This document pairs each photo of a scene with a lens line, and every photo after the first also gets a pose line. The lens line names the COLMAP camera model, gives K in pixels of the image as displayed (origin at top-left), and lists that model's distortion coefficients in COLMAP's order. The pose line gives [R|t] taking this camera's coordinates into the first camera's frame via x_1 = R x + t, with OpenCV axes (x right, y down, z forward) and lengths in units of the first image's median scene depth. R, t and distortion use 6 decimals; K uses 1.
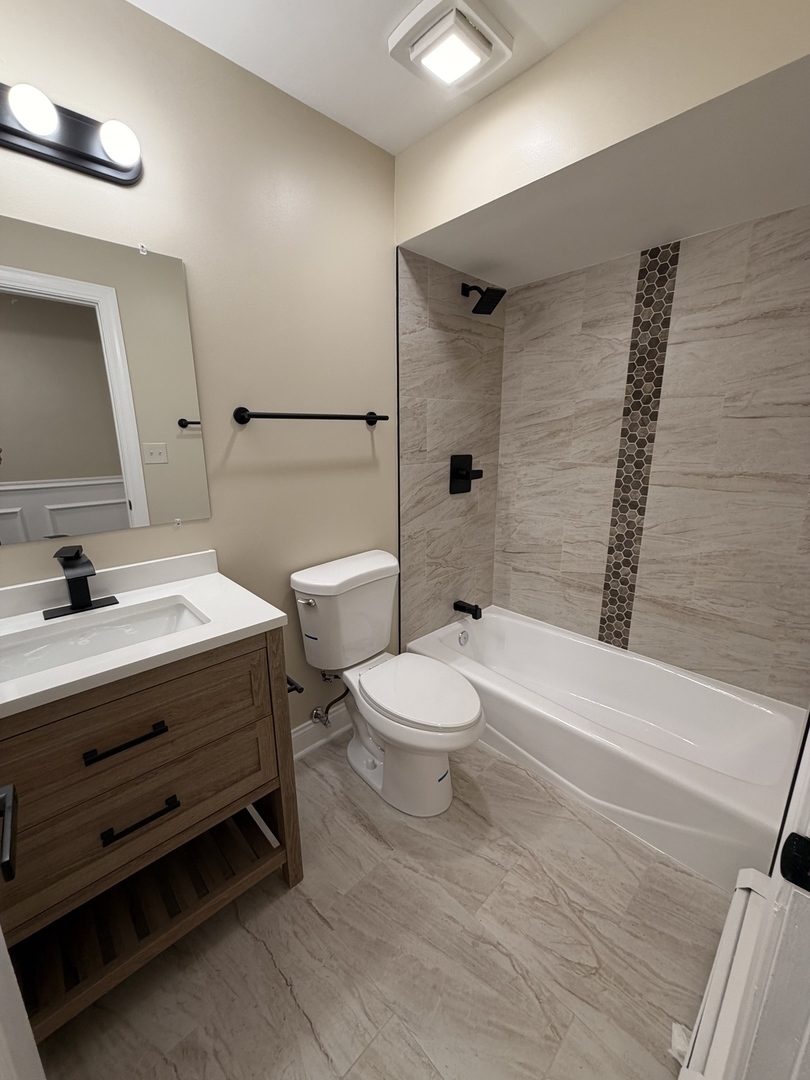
lens RADIAL K [[428.8, 0, 409.7], [0, 428.8, 539.3], [0, 0, 1]] dist [-0.005284, 0.001436]
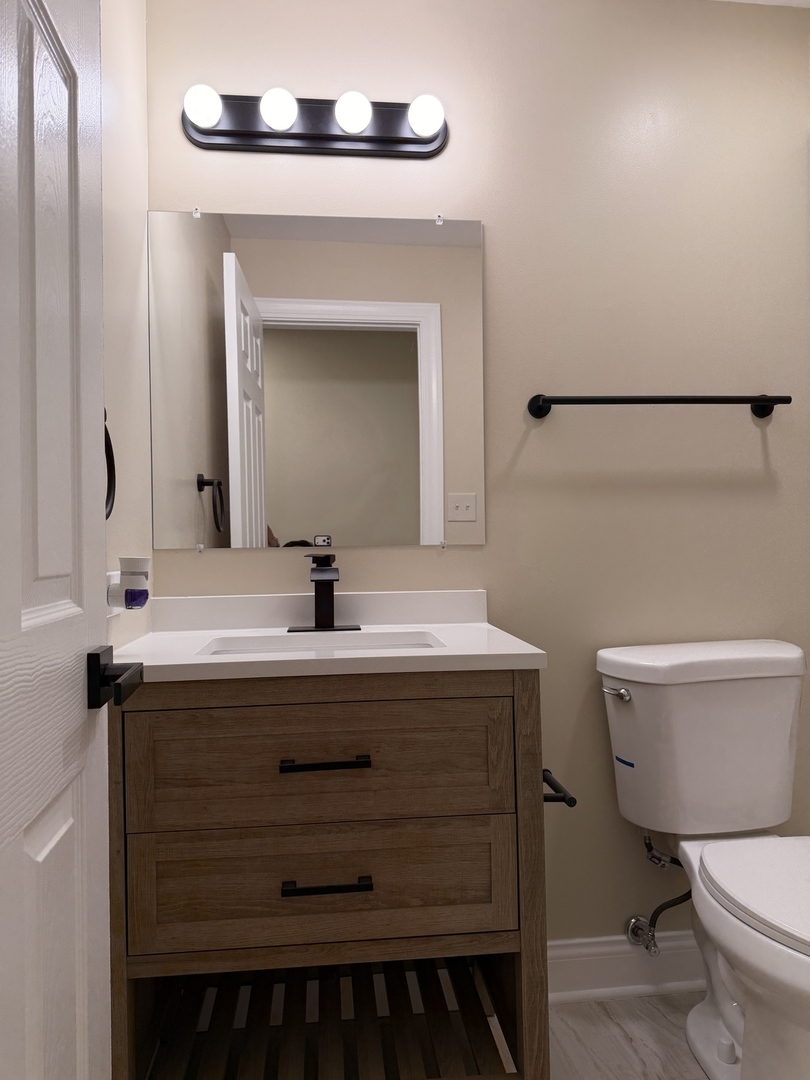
lens RADIAL K [[758.8, 0, 411.8], [0, 758.8, 535.8], [0, 0, 1]] dist [0.079287, -0.097477]
pose [[0.801325, -0.012990, -0.598088, 0.211666], [-0.126410, 0.973512, -0.190510, 0.208113], [0.584721, 0.228265, 0.778458, -0.068822]]
